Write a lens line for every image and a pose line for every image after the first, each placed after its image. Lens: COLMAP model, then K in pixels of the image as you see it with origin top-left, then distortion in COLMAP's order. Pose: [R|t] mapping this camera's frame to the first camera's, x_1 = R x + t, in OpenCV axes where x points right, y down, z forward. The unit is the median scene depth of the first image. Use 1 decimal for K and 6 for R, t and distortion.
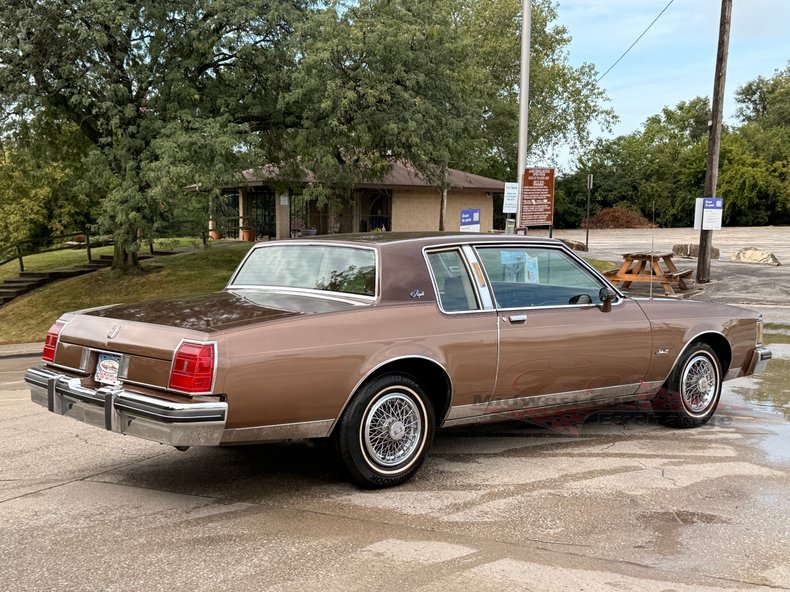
lens RADIAL K [[1047.1, 0, 395.1], [0, 1047.1, 308.1], [0, 0, 1]] dist [0.193093, -0.424621]
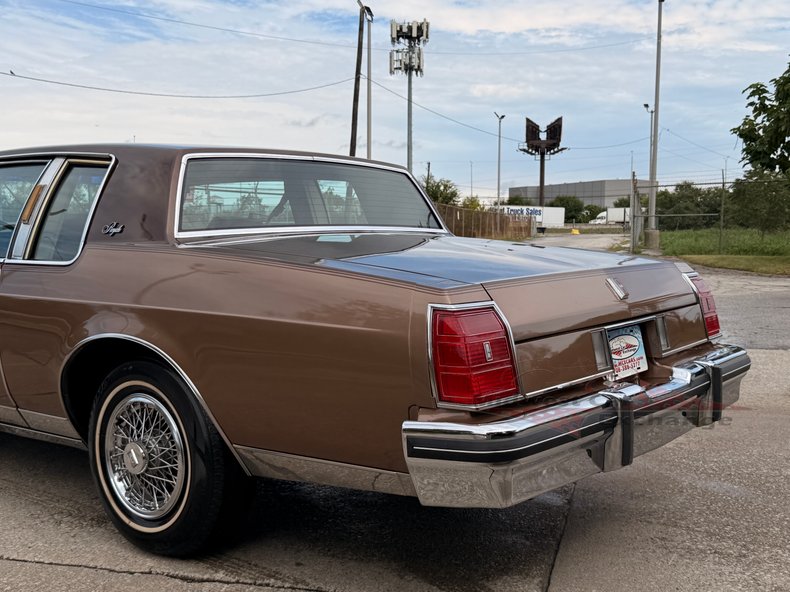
lens RADIAL K [[897.7, 0, 401.9], [0, 897.7, 306.2], [0, 0, 1]] dist [0.197035, -0.459368]
pose [[-0.202447, -0.090880, 0.975067, -0.131468], [0.078038, 0.991021, 0.108570, -0.005673], [-0.976179, 0.098072, -0.193537, 0.218253]]
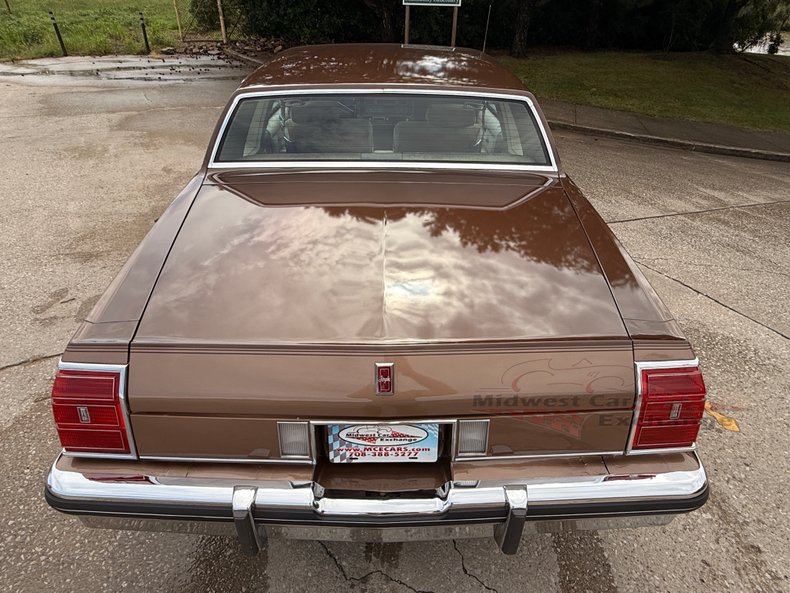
lens RADIAL K [[463.1, 0, 389.7], [0, 463.1, 299.3], [0, 0, 1]] dist [0.001091, -0.001313]
pose [[0.635511, -0.416596, 0.650057, -0.069046], [0.042597, 0.859578, 0.509226, -0.020454], [-0.770916, -0.295928, 0.564017, 0.160292]]
